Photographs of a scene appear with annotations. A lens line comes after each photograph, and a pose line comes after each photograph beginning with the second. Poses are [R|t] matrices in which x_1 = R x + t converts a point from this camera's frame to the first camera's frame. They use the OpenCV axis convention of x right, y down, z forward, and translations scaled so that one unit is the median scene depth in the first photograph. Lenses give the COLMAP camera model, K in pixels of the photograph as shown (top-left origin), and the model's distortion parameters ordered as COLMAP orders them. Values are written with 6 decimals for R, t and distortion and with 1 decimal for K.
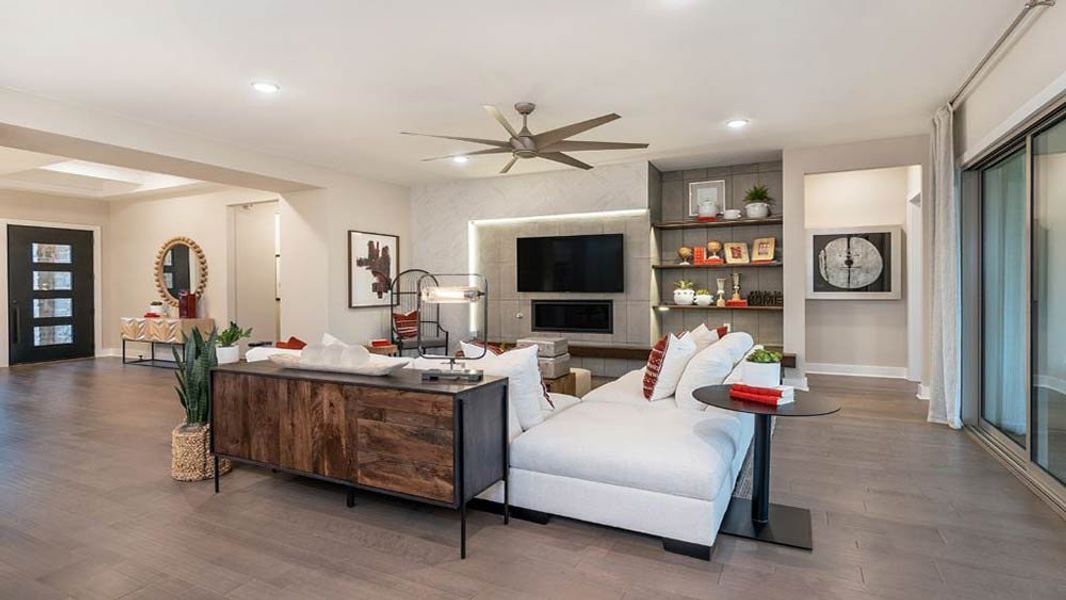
lens RADIAL K [[542.4, 0, 523.3], [0, 542.4, 298.1], [0, 0, 1]] dist [-0.022355, 0.000016]
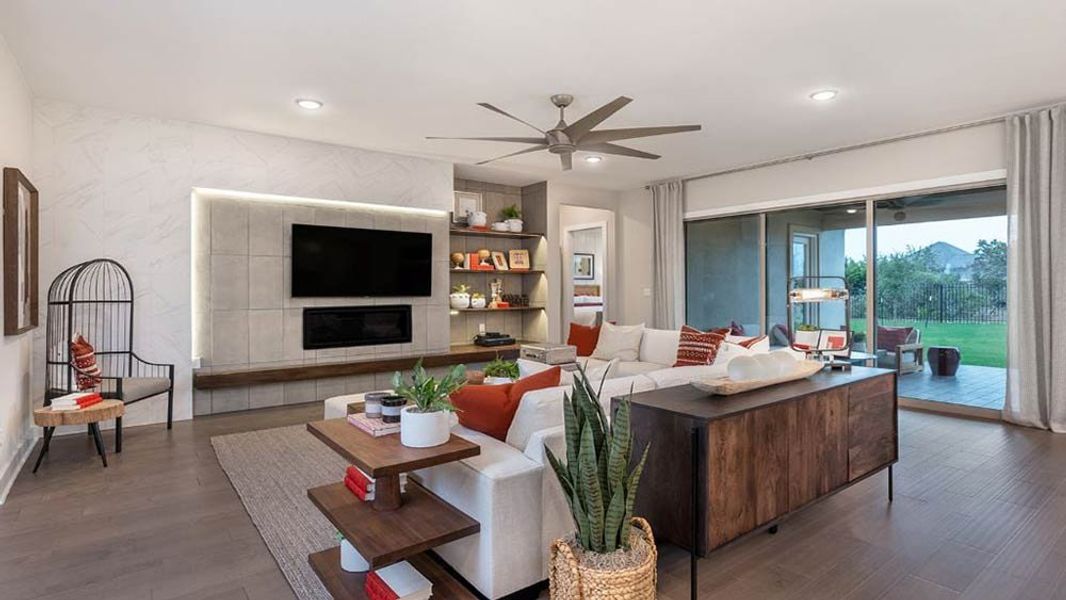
lens RADIAL K [[542.4, 0, 538.2], [0, 542.4, 289.6], [0, 0, 1]] dist [-0.022355, 0.000016]
pose [[0.433155, 0.003426, 0.901313, -0.584064], [0.019852, 0.999714, -0.013341, -0.006298], [-0.901101, 0.023671, 0.432963, 0.429821]]
